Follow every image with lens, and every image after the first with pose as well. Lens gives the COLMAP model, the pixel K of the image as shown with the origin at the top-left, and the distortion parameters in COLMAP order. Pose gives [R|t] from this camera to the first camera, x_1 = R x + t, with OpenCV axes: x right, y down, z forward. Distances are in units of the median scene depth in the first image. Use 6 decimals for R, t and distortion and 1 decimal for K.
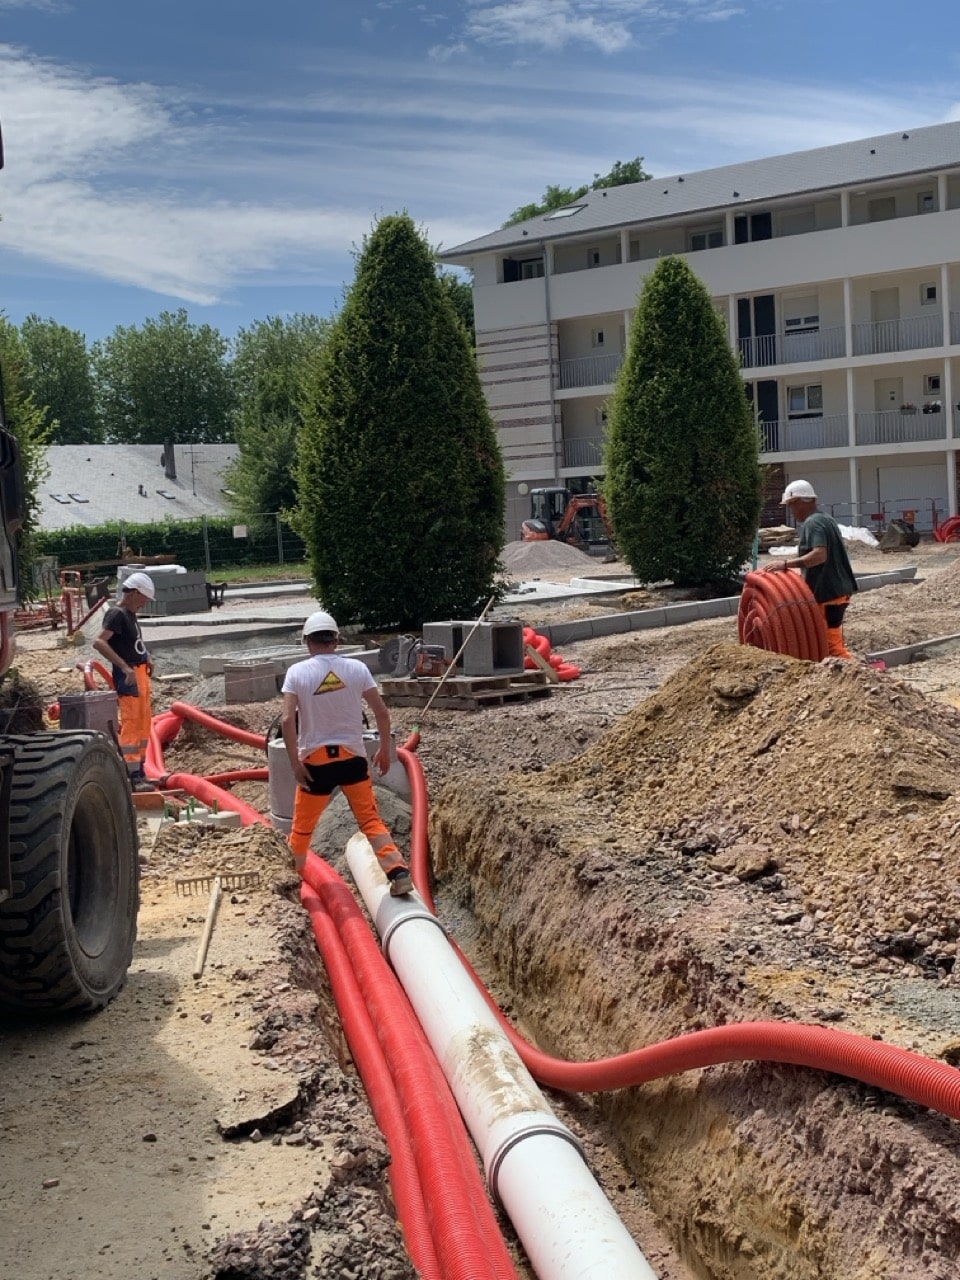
lens RADIAL K [[1552.8, 0, 453.1], [0, 1552.8, 636.1], [0, 0, 1]] dist [0.160805, -0.466635]
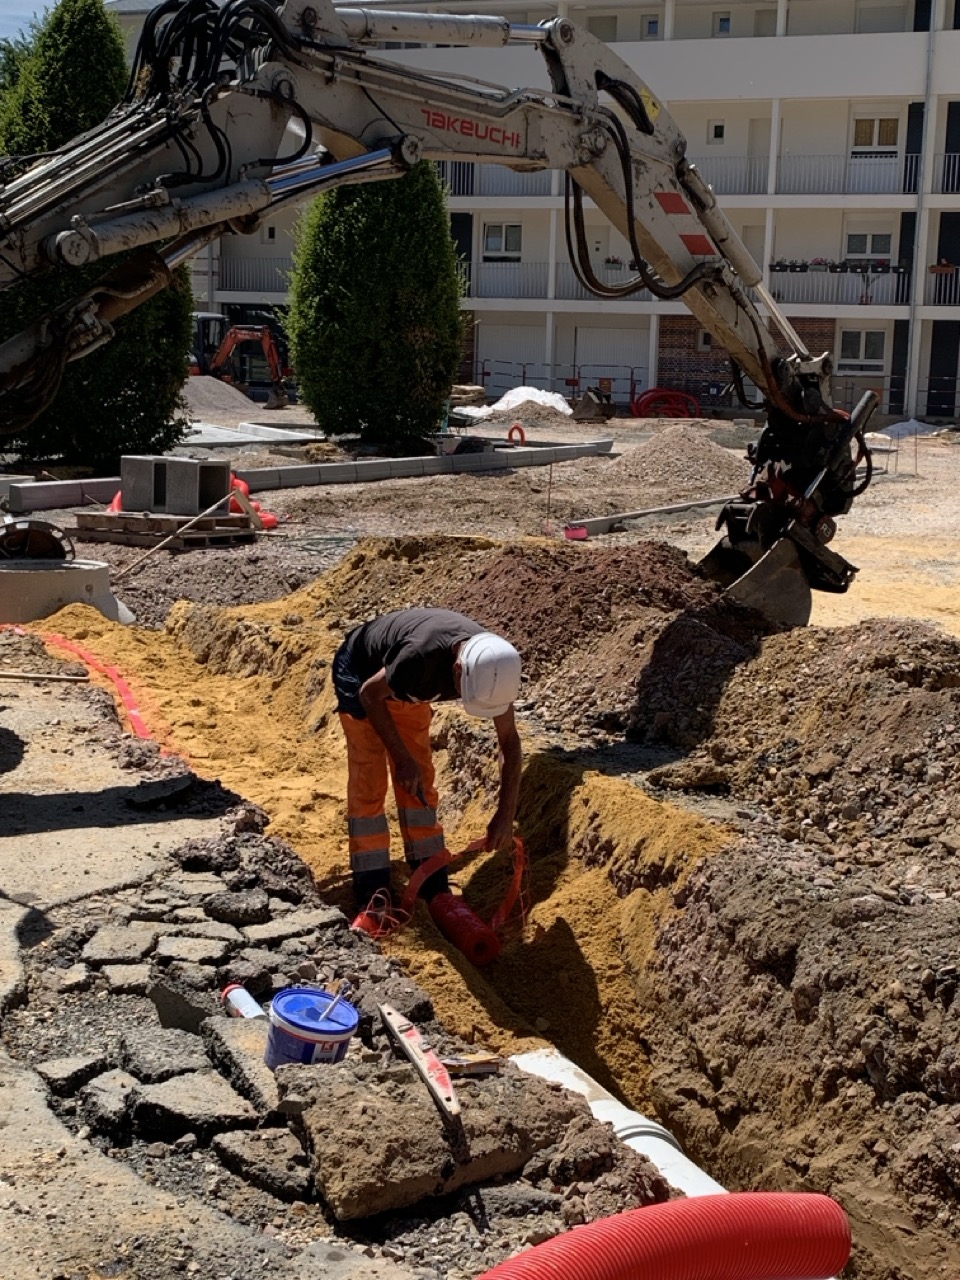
lens RADIAL K [[1895.2, 0, 480.0], [0, 1895.2, 640.0], [0, 0, 1]] dist [0.251107, -0.921525]
pose [[0.972216, 0.051701, 0.228303, -0.037149], [-0.067971, 0.995634, 0.063983, 0.007876], [-0.223998, -0.077723, 0.971485, -0.098071]]
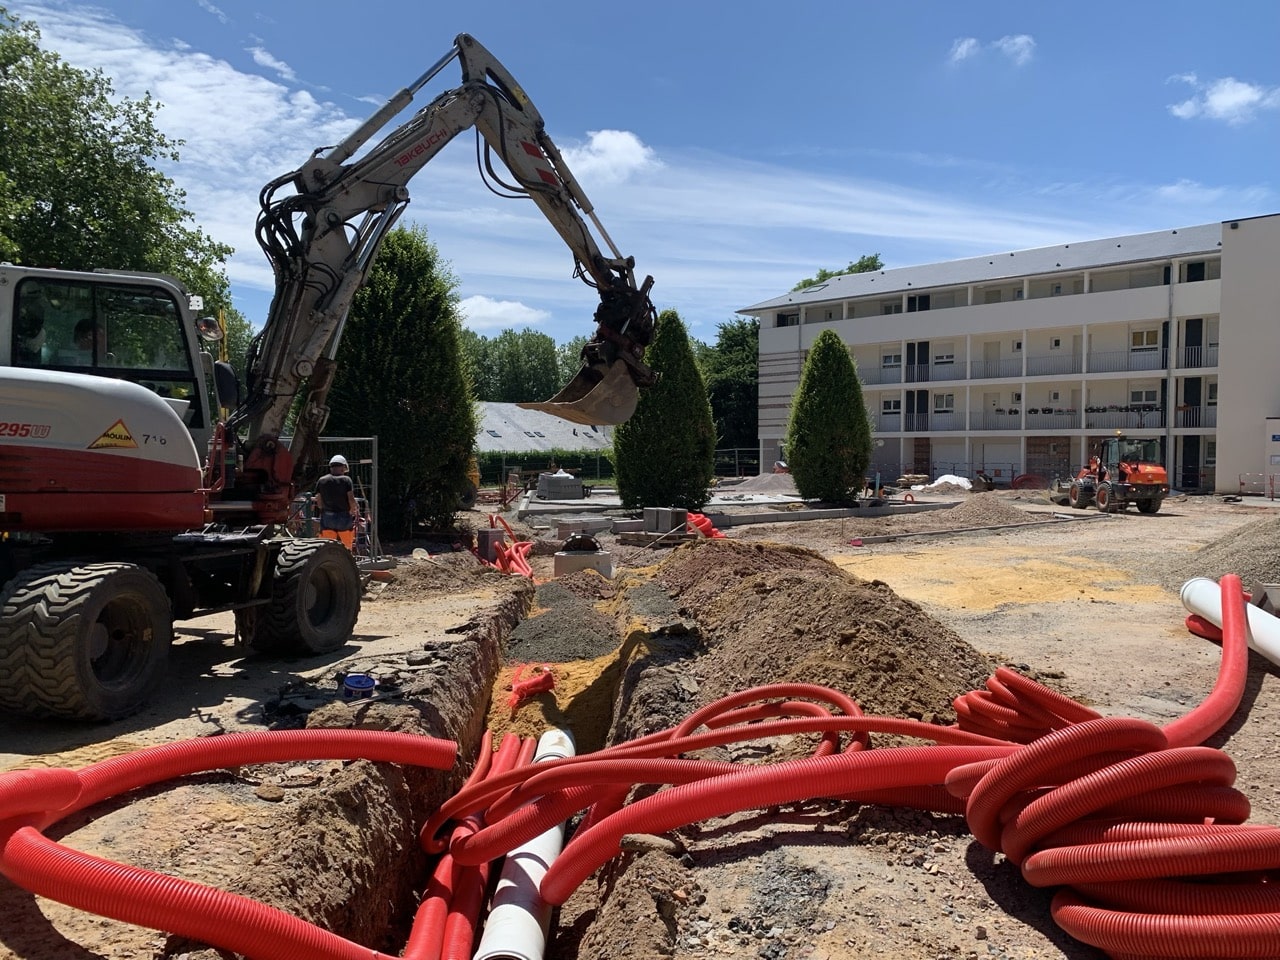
lens RADIAL K [[966.6, 0, 640.0], [0, 966.6, 480.0], [0, 0, 1]] dist [0.006701, -0.006663]
pose [[0.987805, 0.061851, -0.142883, 0.091598], [-0.068510, 0.996759, -0.042163, 0.005758], [0.139812, 0.051438, 0.988841, -0.183728]]
